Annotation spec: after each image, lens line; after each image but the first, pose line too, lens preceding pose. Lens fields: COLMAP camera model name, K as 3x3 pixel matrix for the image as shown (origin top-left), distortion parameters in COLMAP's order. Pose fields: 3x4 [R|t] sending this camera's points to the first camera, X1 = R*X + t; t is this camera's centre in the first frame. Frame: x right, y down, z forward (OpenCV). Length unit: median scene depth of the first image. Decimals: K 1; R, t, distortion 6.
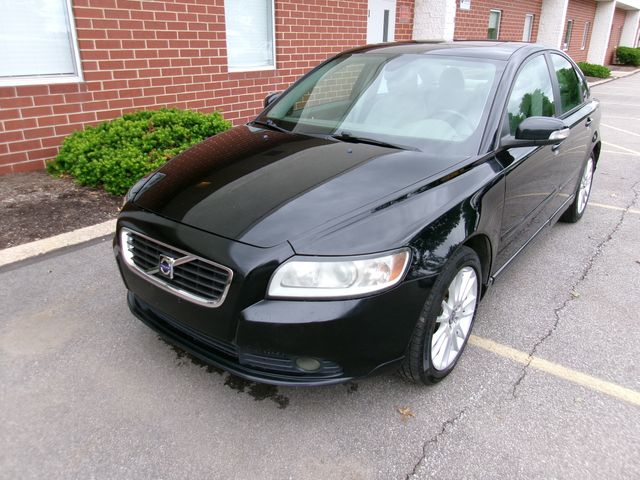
lens RADIAL K [[483.4, 0, 323.4], [0, 483.4, 237.7], [0, 0, 1]] dist [-0.024734, 0.036786]
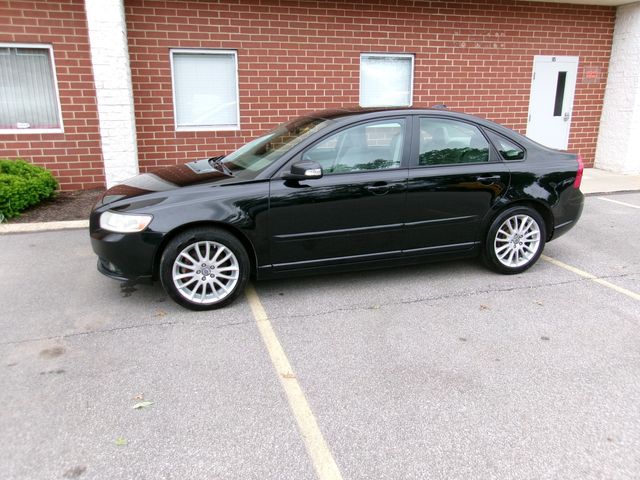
lens RADIAL K [[483.4, 0, 320.3], [0, 483.4, 242.4], [0, 0, 1]] dist [-0.024734, 0.036786]
pose [[0.813850, 0.159761, -0.558681, 0.607072], [-0.213546, 0.976413, -0.031864, 0.014956], [0.540413, 0.145237, 0.828771, -0.068894]]
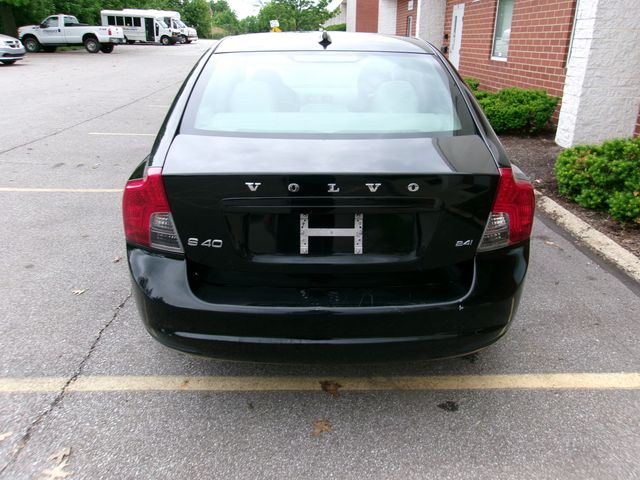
lens RADIAL K [[483.4, 0, 324.2], [0, 483.4, 234.7], [0, 0, 1]] dist [-0.024734, 0.036786]
pose [[-0.769010, 0.231002, -0.596038, 0.586241], [-0.251866, 0.747500, 0.614661, -0.447260], [0.587526, 0.622802, -0.516653, 1.113628]]
